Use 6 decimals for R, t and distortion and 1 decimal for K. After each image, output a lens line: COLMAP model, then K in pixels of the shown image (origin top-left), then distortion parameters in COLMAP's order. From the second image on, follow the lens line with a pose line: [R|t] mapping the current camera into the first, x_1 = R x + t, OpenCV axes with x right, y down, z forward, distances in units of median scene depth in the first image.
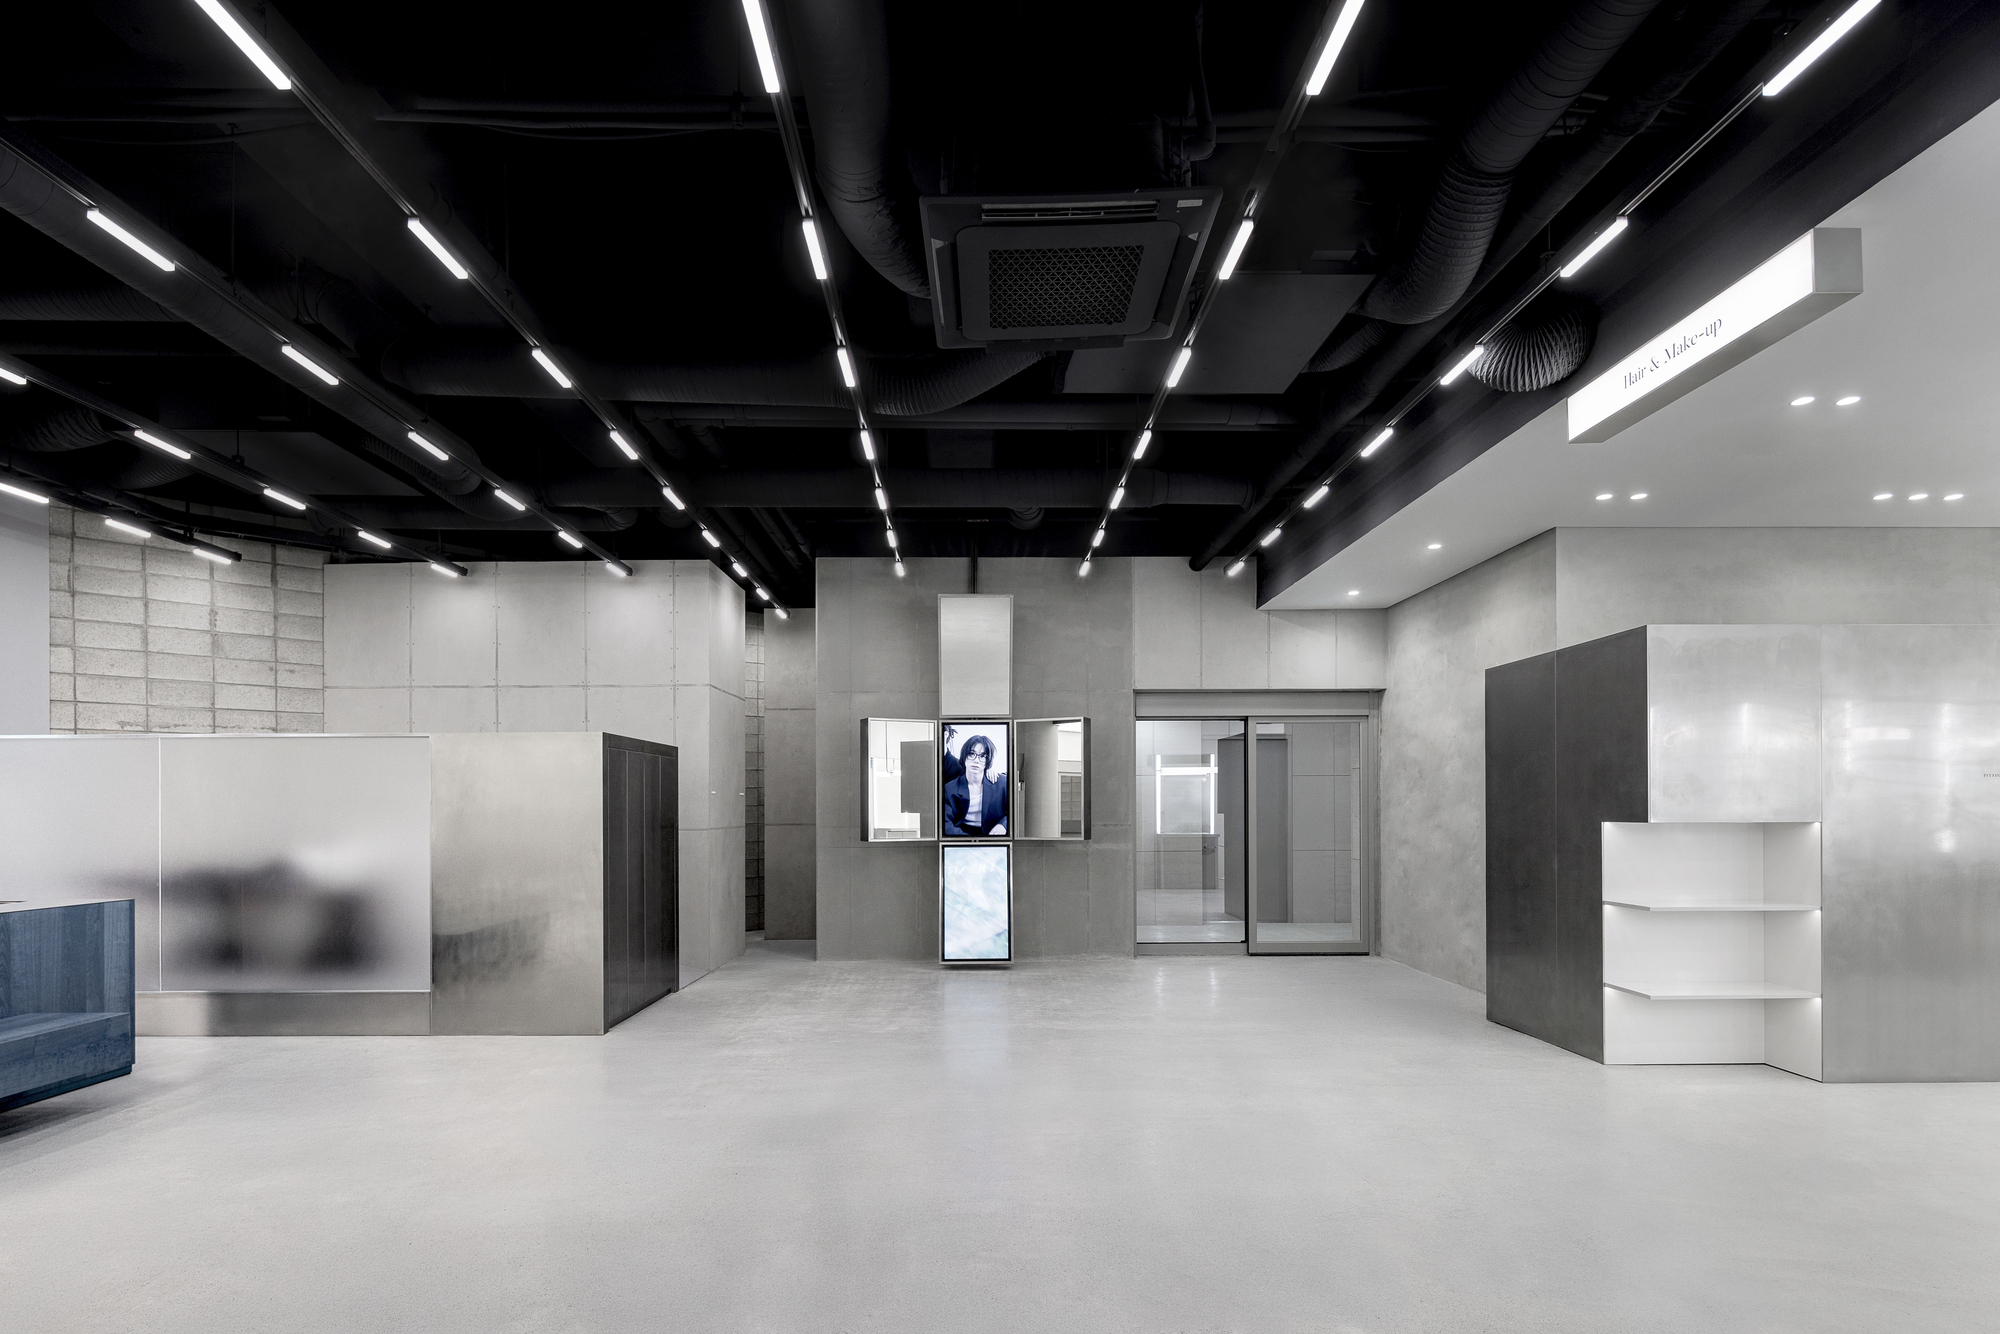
lens RADIAL K [[978.9, 0, 991.8], [0, 978.9, 761.5], [0, 0, 1]] dist [-0.002941, -0.001581]
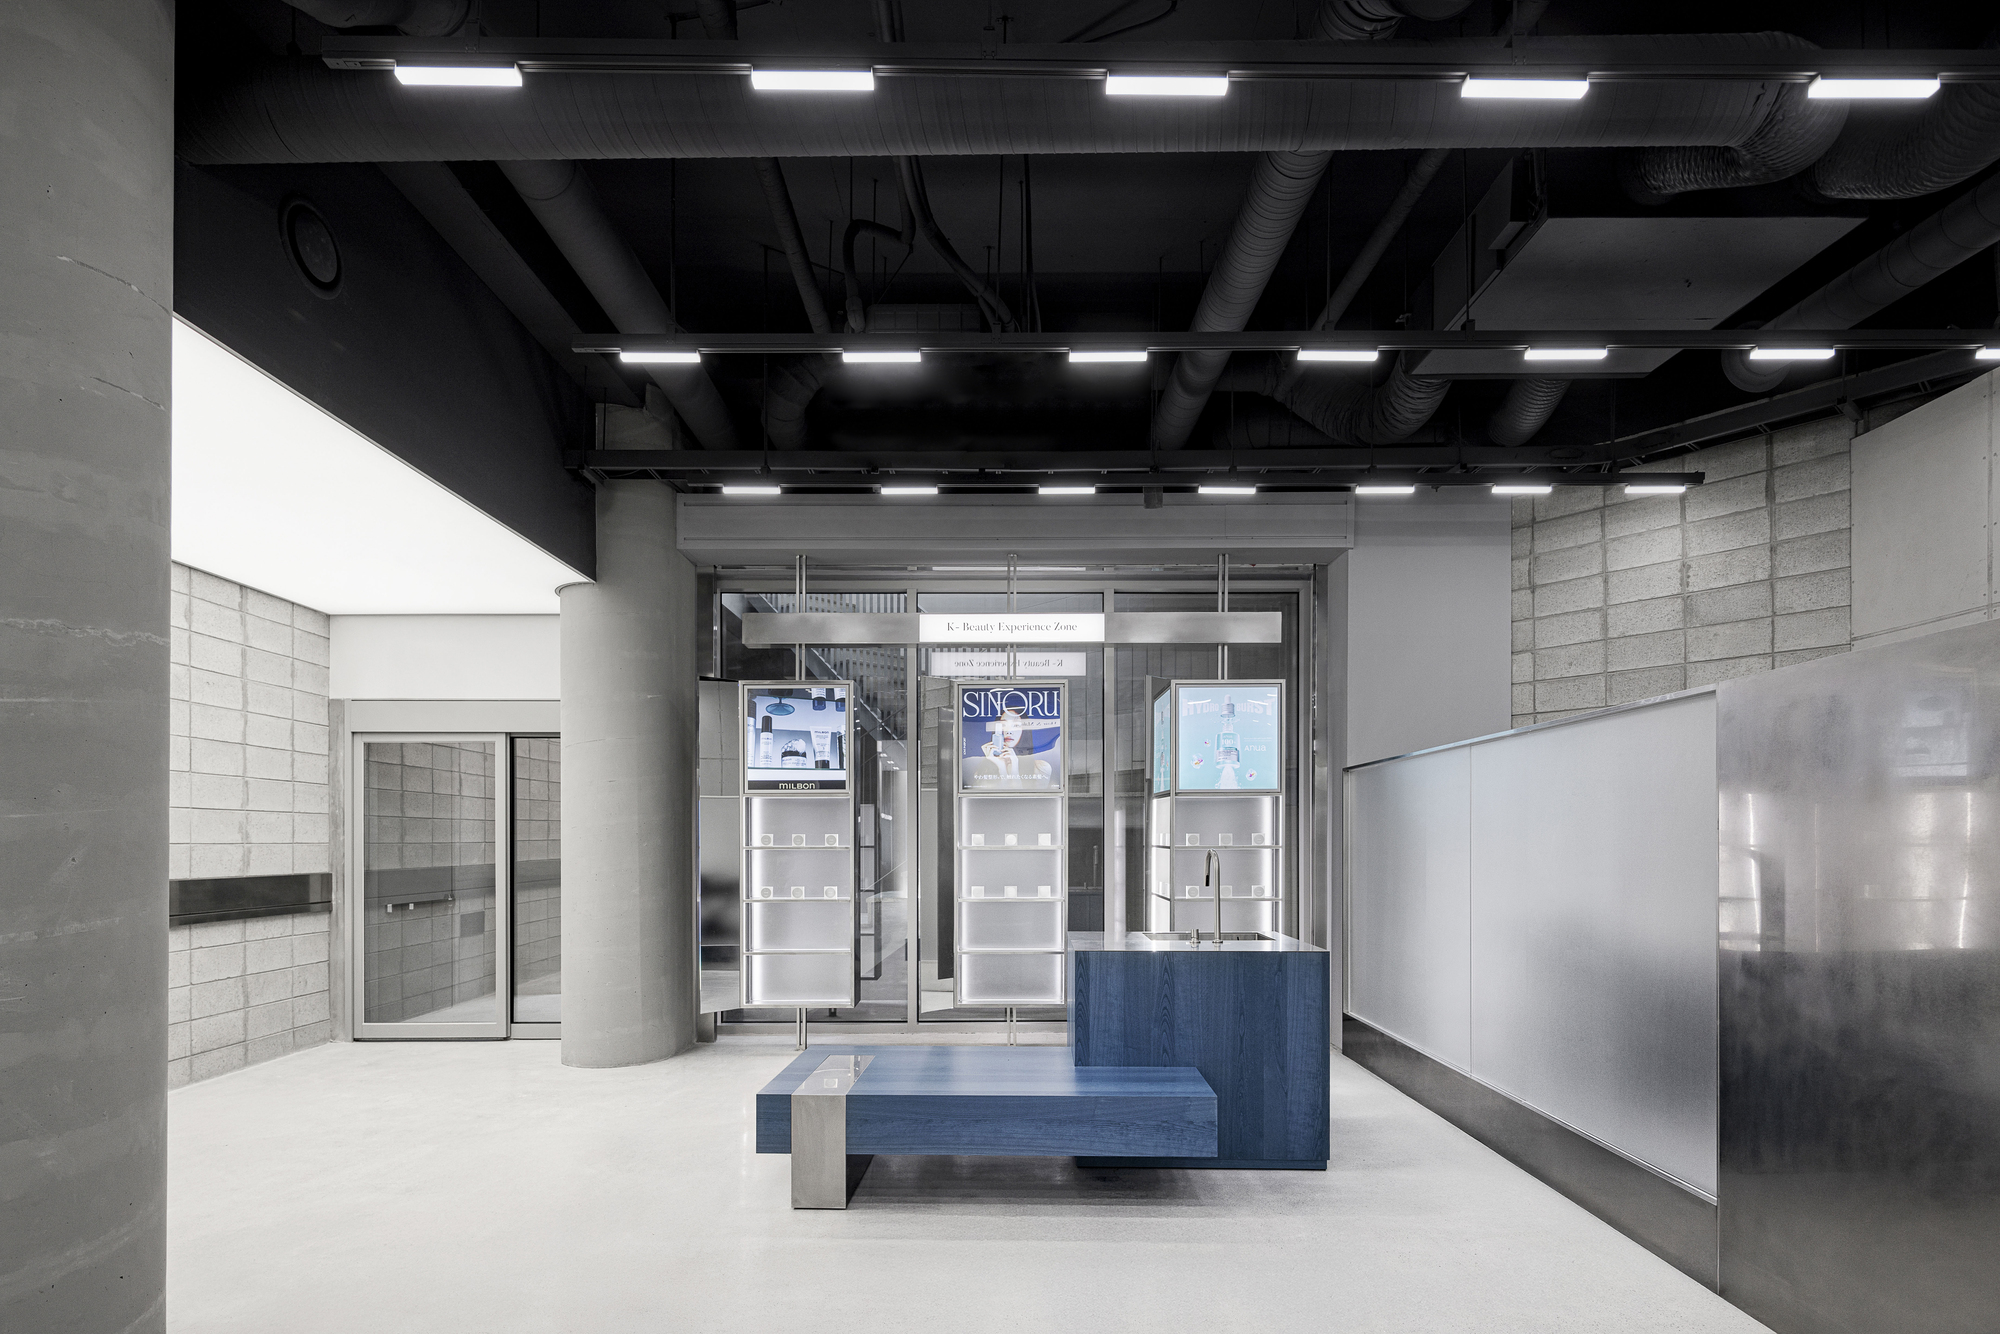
lens RADIAL K [[988.6, 0, 1006.2], [0, 988.6, 843.2], [0, 0, 1]] dist [0.013957, -0.000924]
pose [[-0.003519, 0.004683, -0.999983, -0.053352], [0.049720, 0.998753, 0.004502, 0.025230], [0.998757, -0.049704, -0.003747, 0.500908]]
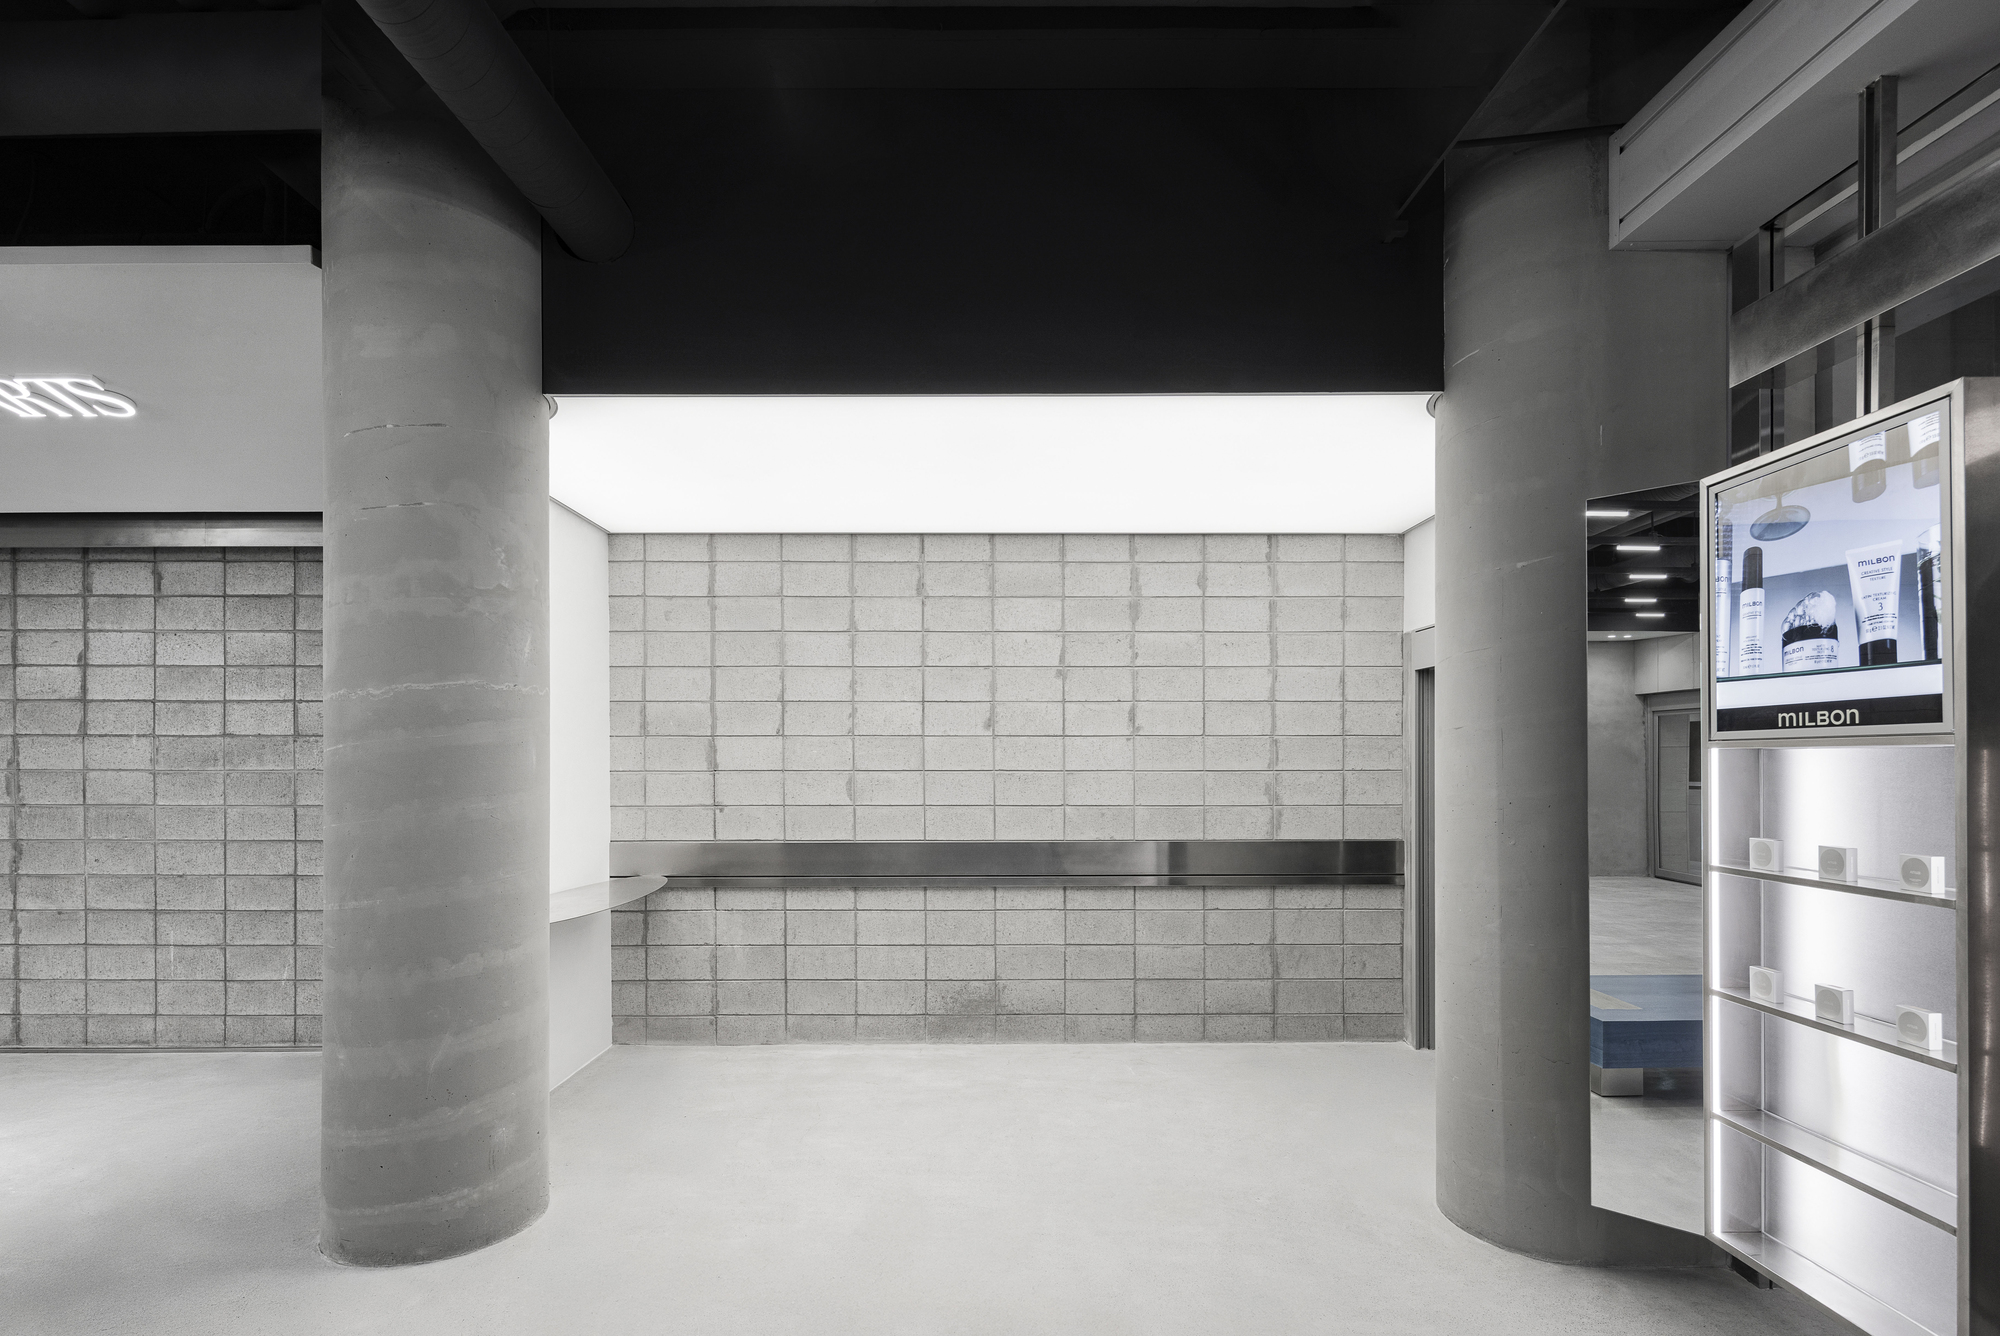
lens RADIAL K [[978.9, 0, 991.8], [0, 978.9, 762.5], [0, 0, 1]] dist [-0.002941, -0.001581]
pose [[-0.999876, 0.006933, 0.014136, -0.641291], [0.006314, 0.999039, -0.043365, -0.002956], [-0.014423, -0.043270, -0.998959, 0.635261]]
